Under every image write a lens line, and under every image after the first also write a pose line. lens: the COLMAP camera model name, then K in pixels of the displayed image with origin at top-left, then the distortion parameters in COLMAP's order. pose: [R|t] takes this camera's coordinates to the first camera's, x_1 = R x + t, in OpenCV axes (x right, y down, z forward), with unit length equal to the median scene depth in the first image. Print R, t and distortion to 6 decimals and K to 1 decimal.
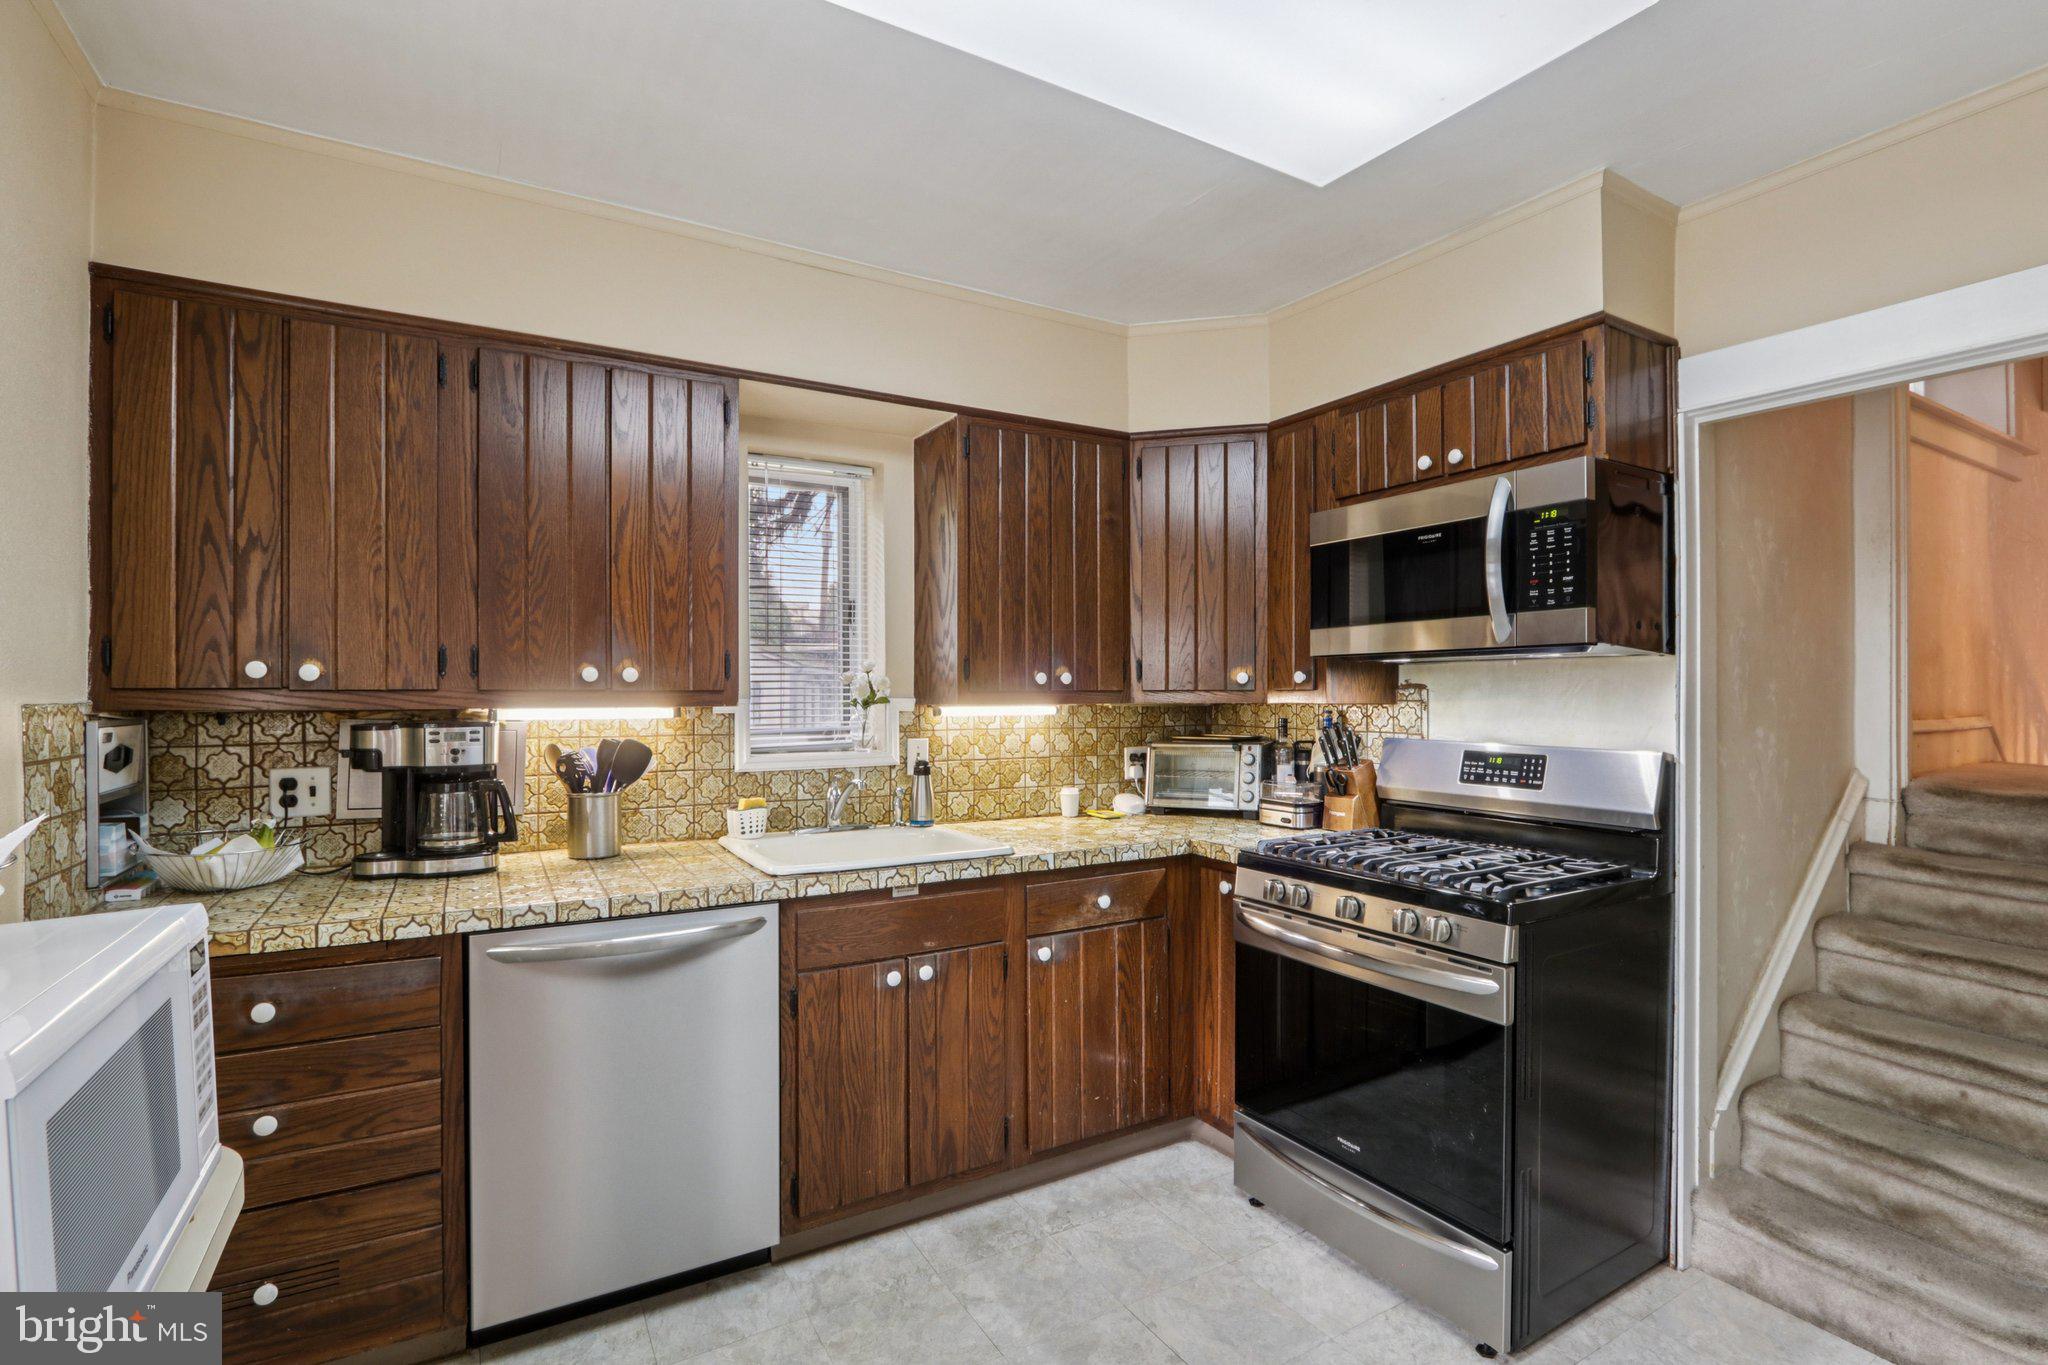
lens RADIAL K [[954.7, 0, 1021.5], [0, 954.7, 692.3], [0, 0, 1]] dist [-0.002992, -0.000167]
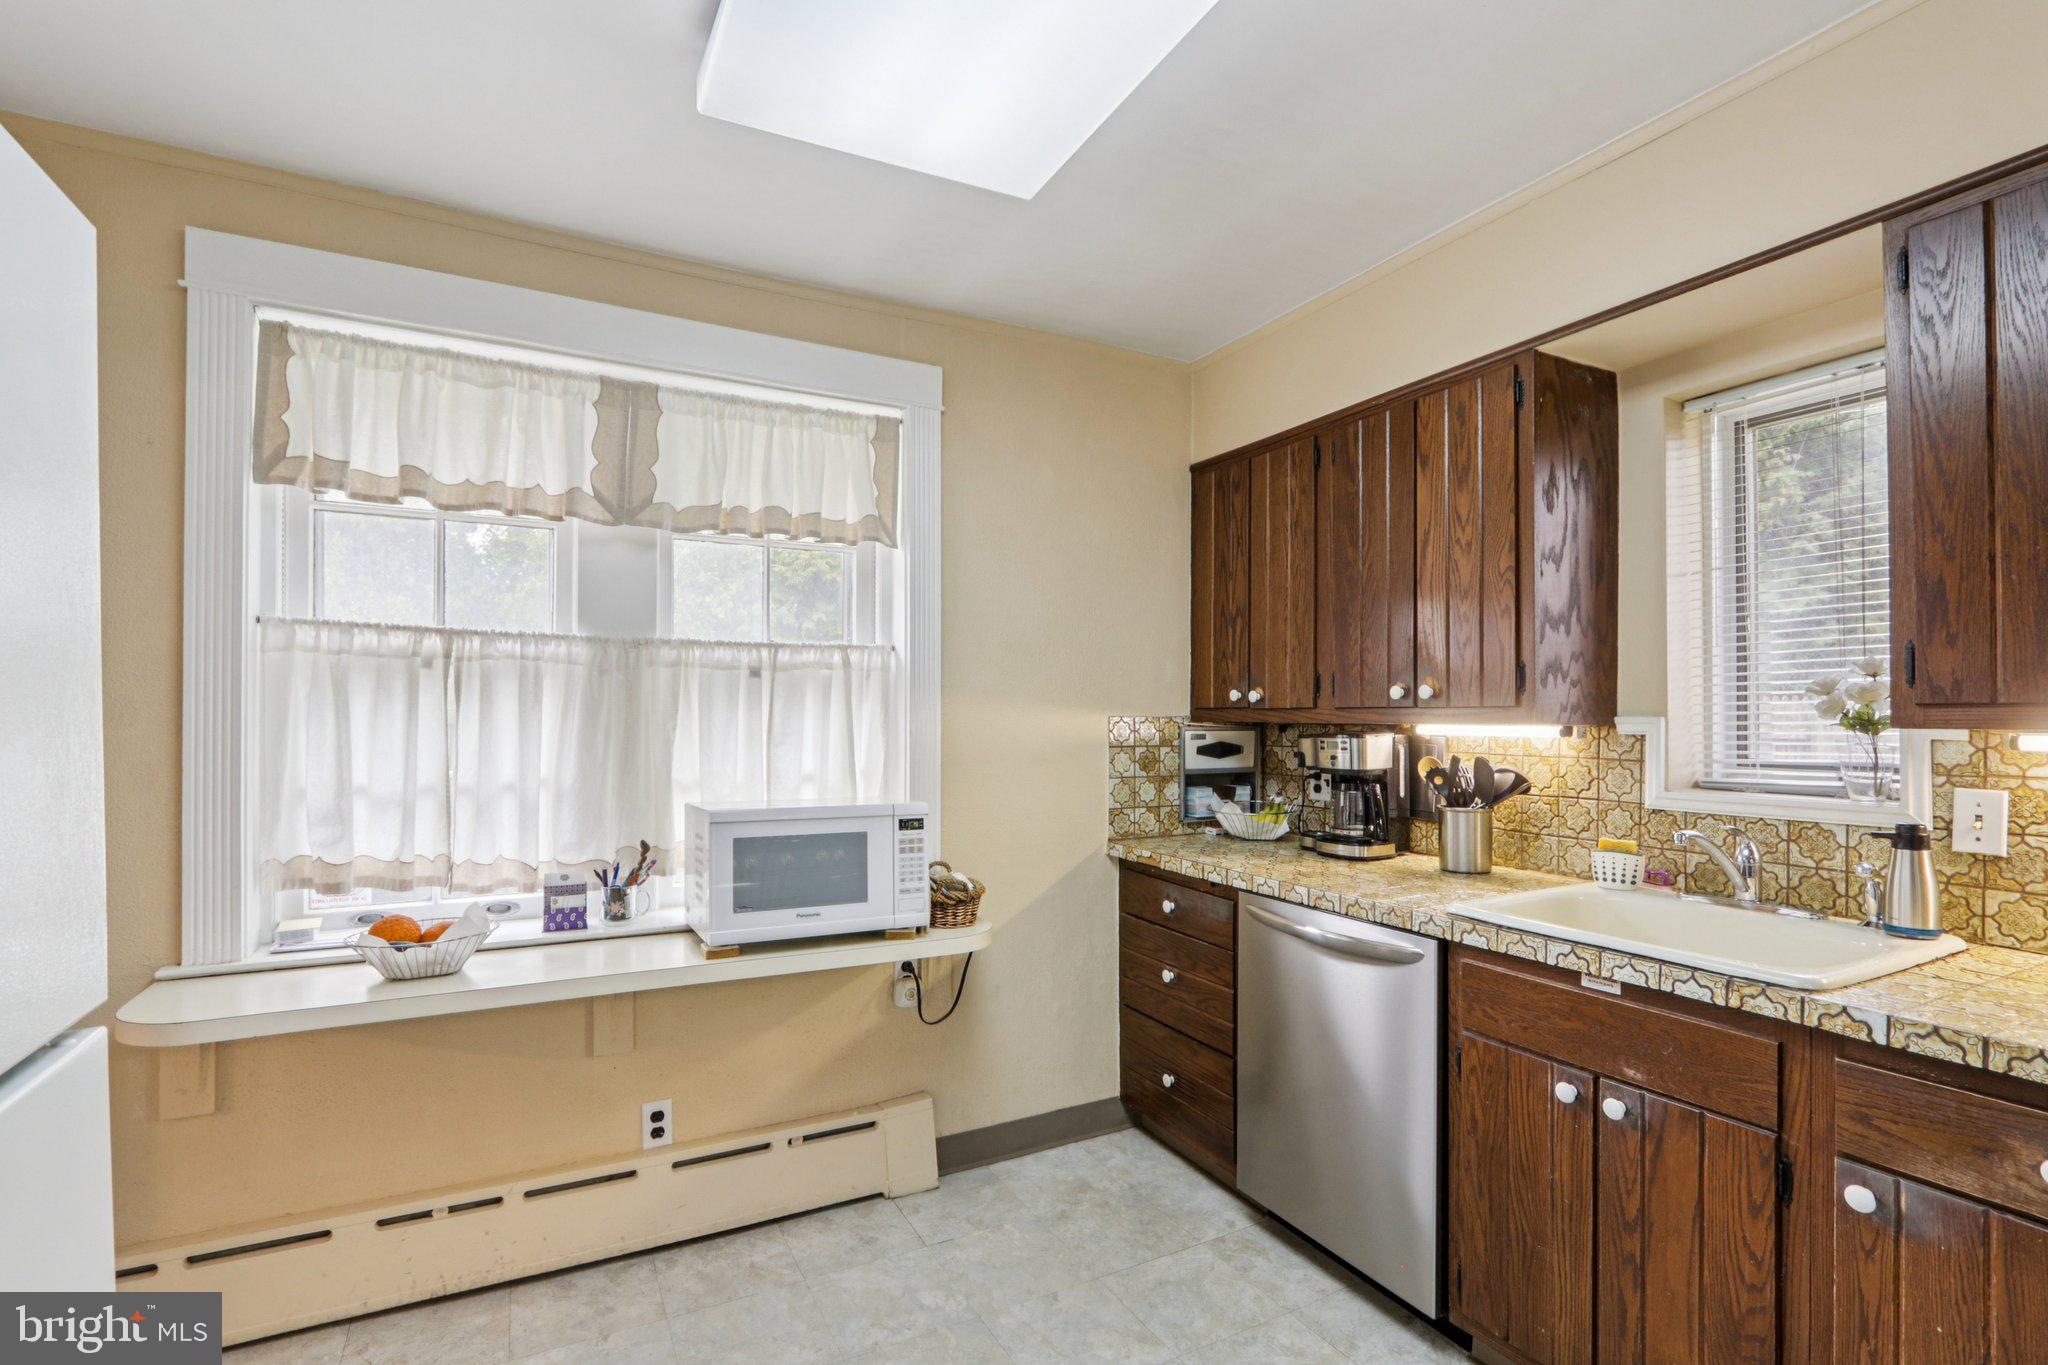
lens RADIAL K [[946.3, 0, 1014.6], [0, 946.3, 706.1], [0, 0, 1]] dist [-0.001749, -0.000034]
pose [[-0.046299, -0.010117, -0.998876, 0.583051], [-0.000882, 0.999949, -0.010087, 0.007212], [0.998927, 0.000414, -0.046305, 0.566932]]
